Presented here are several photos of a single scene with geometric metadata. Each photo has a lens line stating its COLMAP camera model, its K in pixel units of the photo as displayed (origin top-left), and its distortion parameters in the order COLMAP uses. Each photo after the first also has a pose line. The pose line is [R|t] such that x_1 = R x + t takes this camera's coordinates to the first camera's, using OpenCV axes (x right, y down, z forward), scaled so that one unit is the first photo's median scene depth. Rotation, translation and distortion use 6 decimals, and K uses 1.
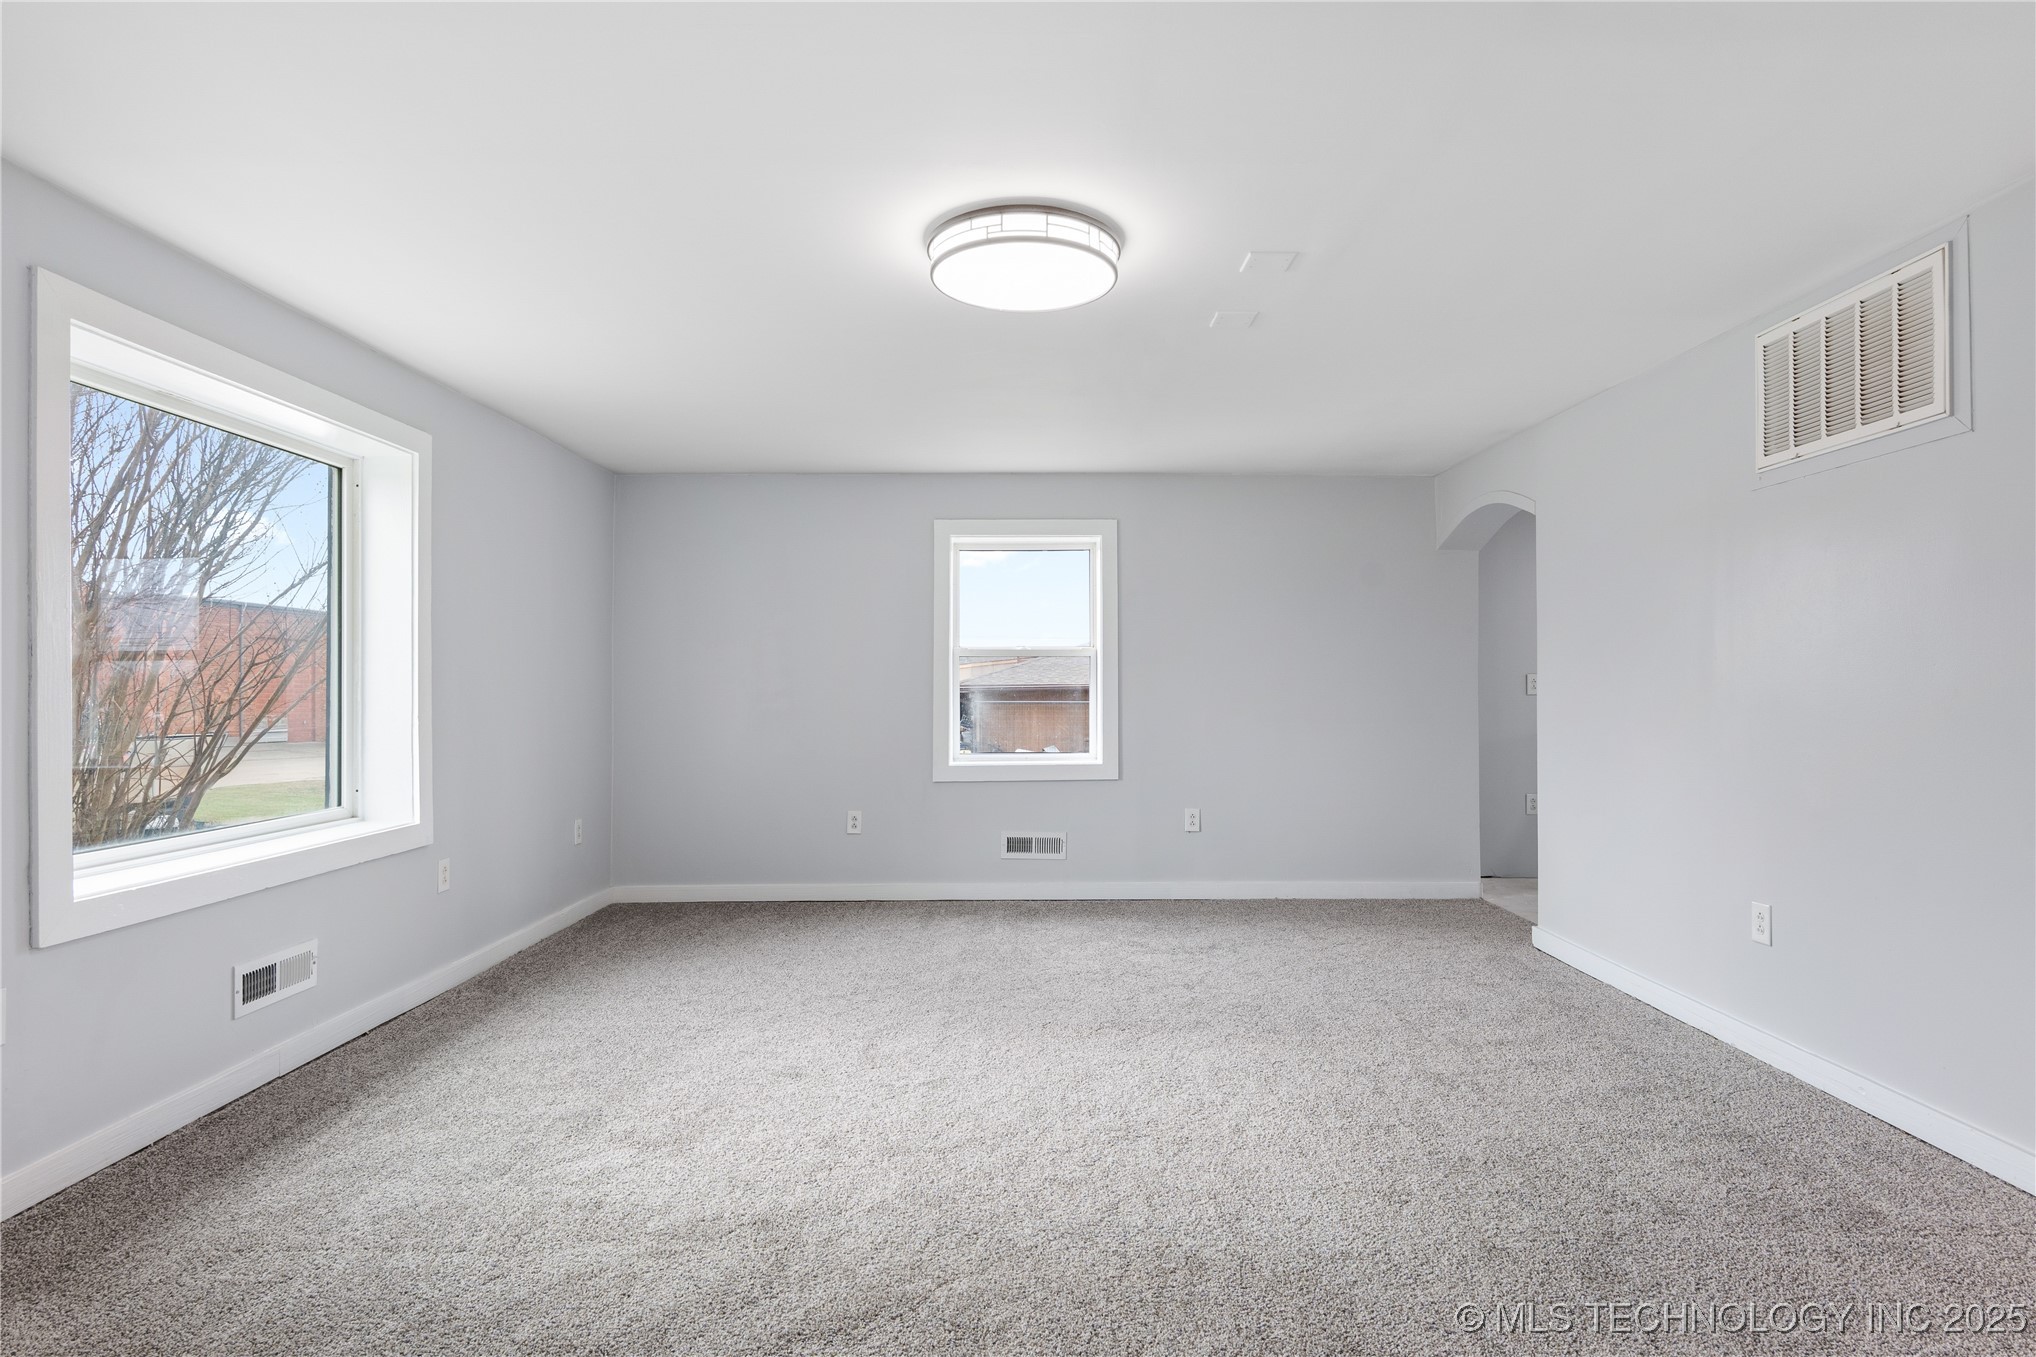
lens RADIAL K [[1074.4, 0, 1029.4], [0, 1074.4, 694.4], [0, 0, 1]] dist [-0.013737, 0.001519]
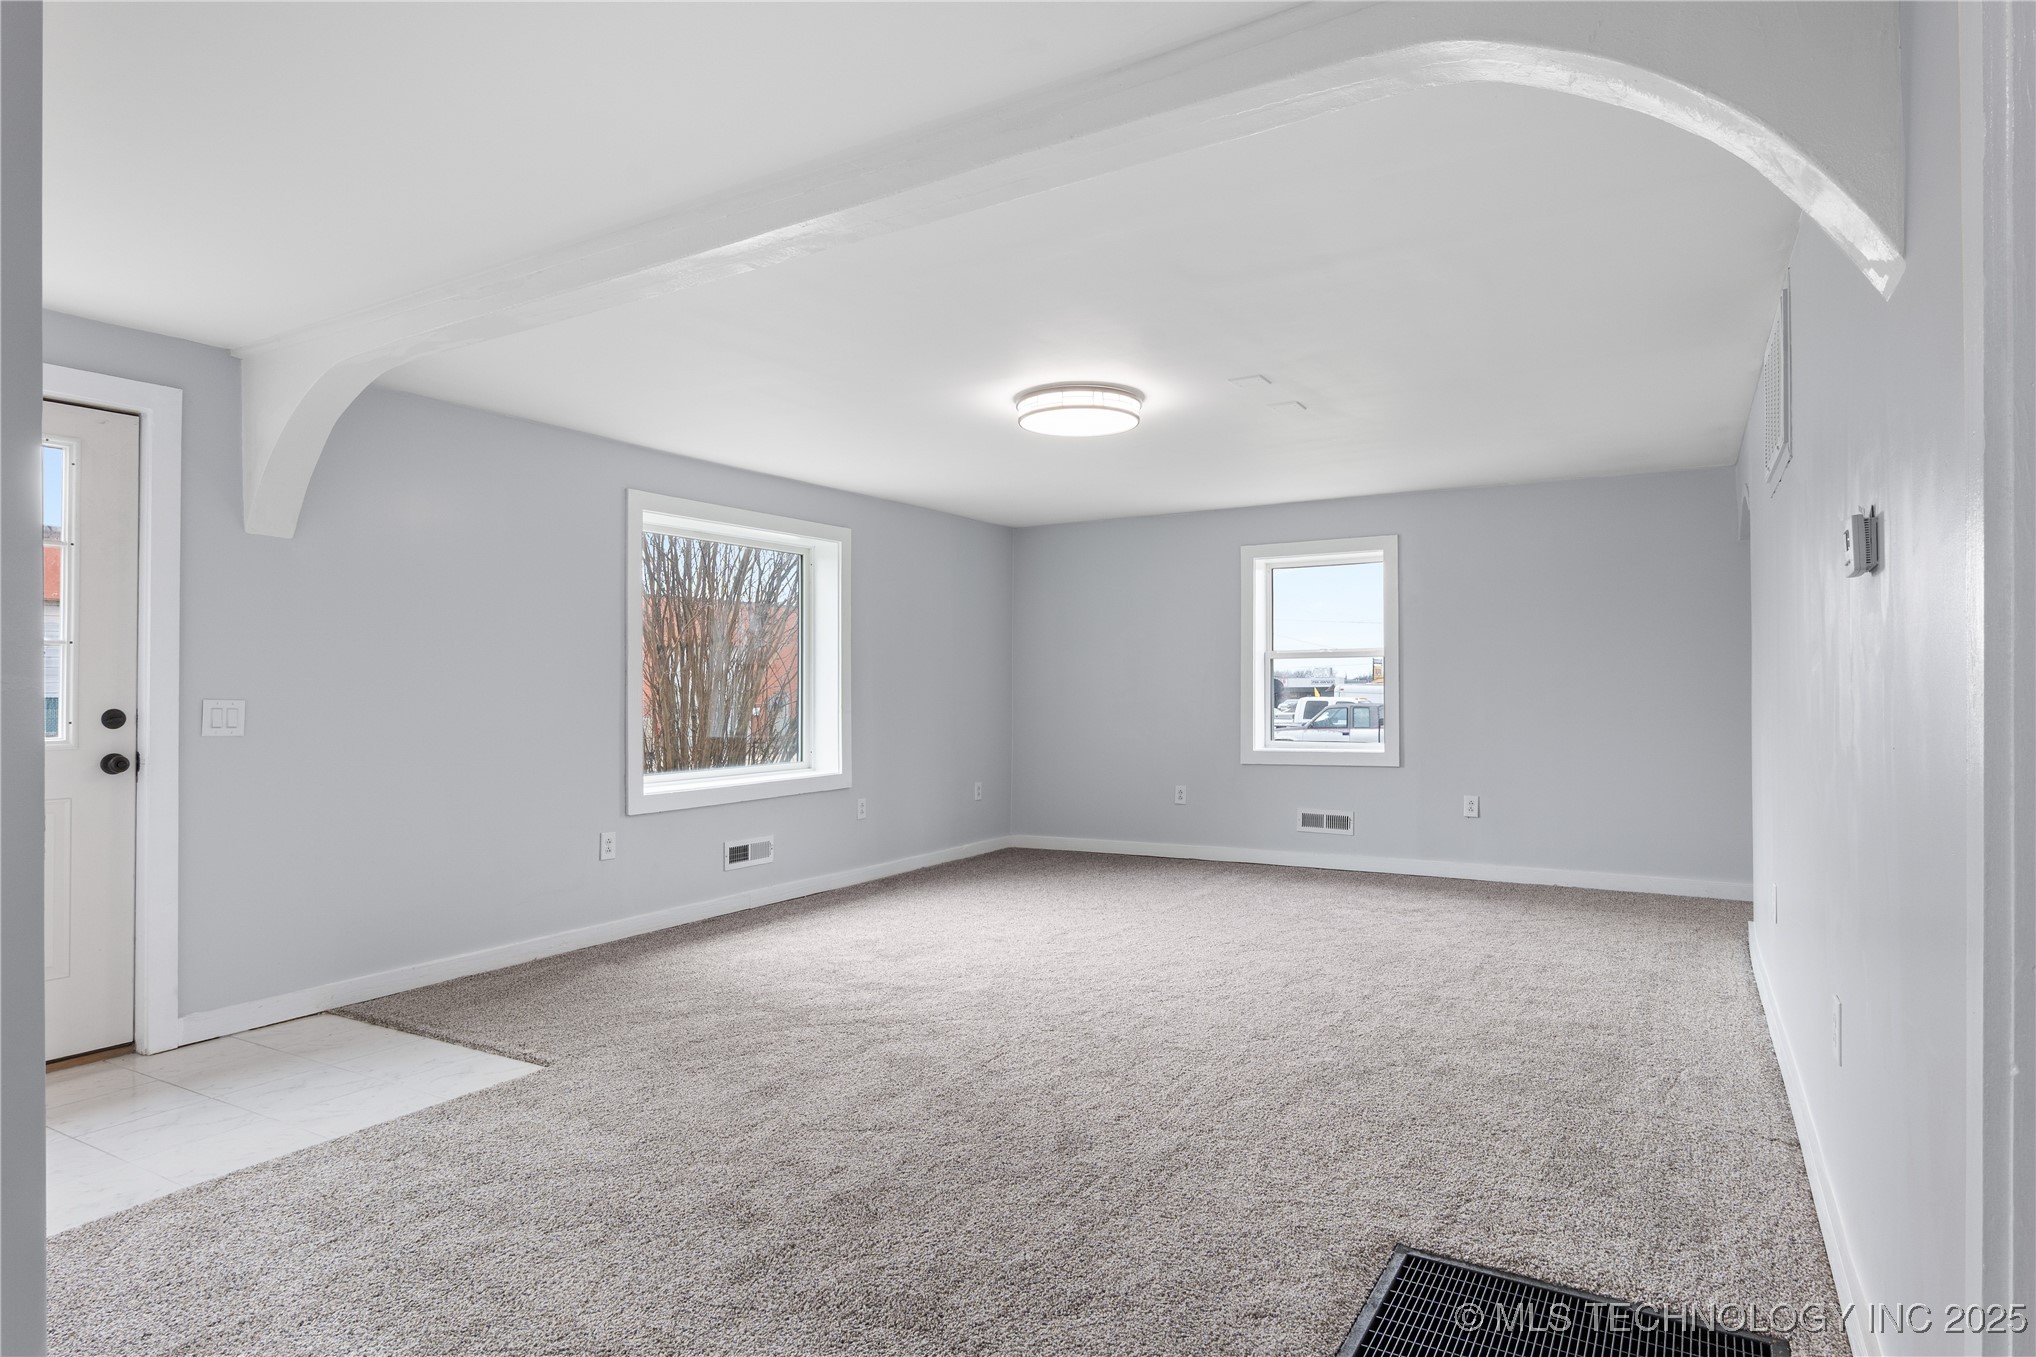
lens RADIAL K [[1120.7, 0, 1046.2], [0, 1120.7, 679.4], [0, 0, 1]] dist [-0.025681, 0.016178]
pose [[0.863242, -0.008637, -0.504716, 0.557953], [0.003673, 0.999935, -0.010831, -0.000623], [0.504777, 0.007496, 0.863217, -0.301252]]
